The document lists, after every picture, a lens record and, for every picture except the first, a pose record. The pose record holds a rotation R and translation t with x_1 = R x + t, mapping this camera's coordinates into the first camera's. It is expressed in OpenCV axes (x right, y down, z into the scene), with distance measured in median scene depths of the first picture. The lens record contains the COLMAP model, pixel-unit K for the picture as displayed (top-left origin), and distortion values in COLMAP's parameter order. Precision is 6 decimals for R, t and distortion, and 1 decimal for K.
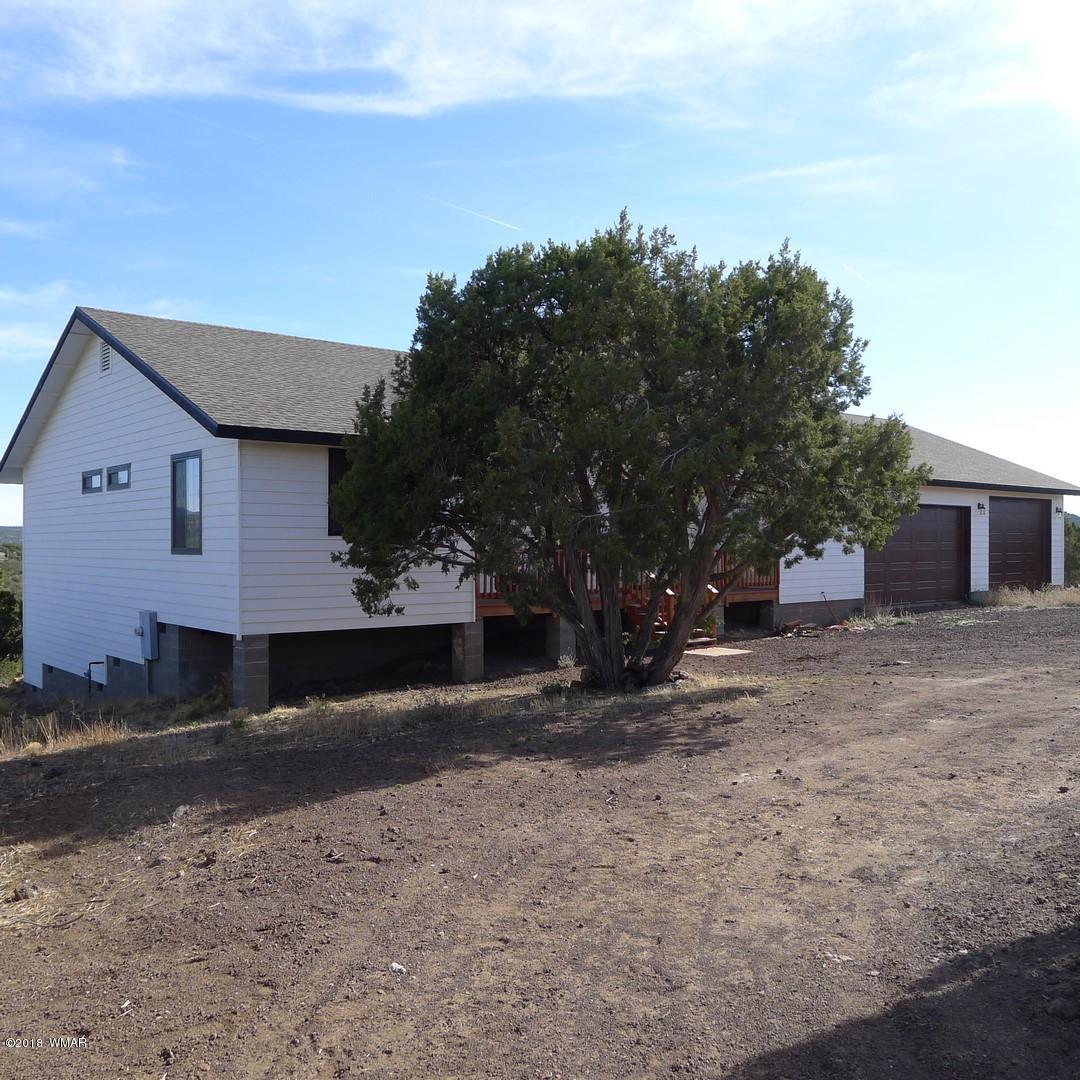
lens RADIAL K [[1006.6, 0, 540.0], [0, 1006.6, 540.0], [0, 0, 1]] dist [-0.018731, -0.003822]
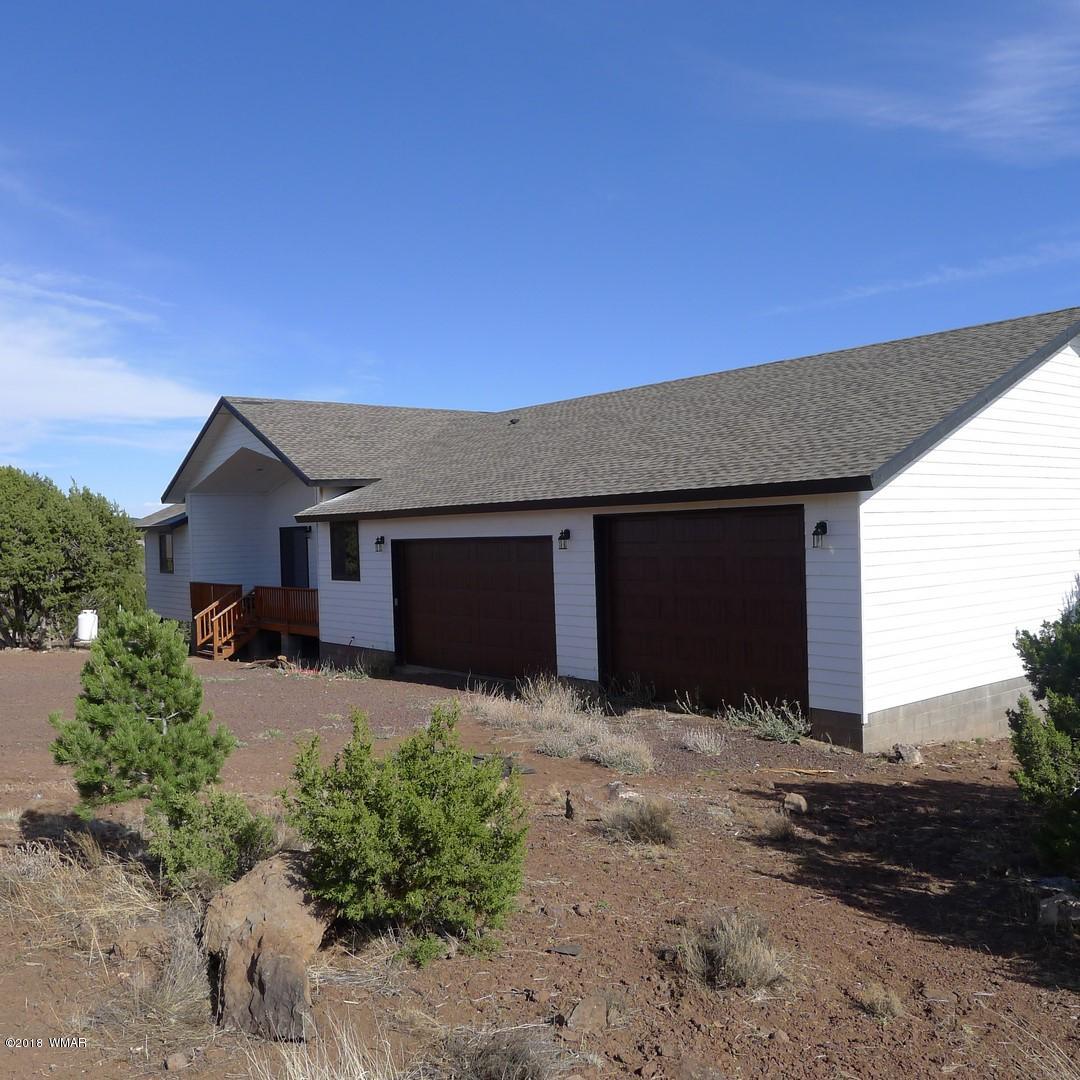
lens RADIAL K [[1006.6, 0, 540.0], [0, 1006.6, 540.0], [0, 0, 1]] dist [-0.018731, -0.003822]
pose [[-0.006718, 0.012815, -0.999895, 1.038858], [0.033250, 0.999368, 0.012585, -0.038353], [0.999424, -0.033161, -0.007140, 0.996053]]
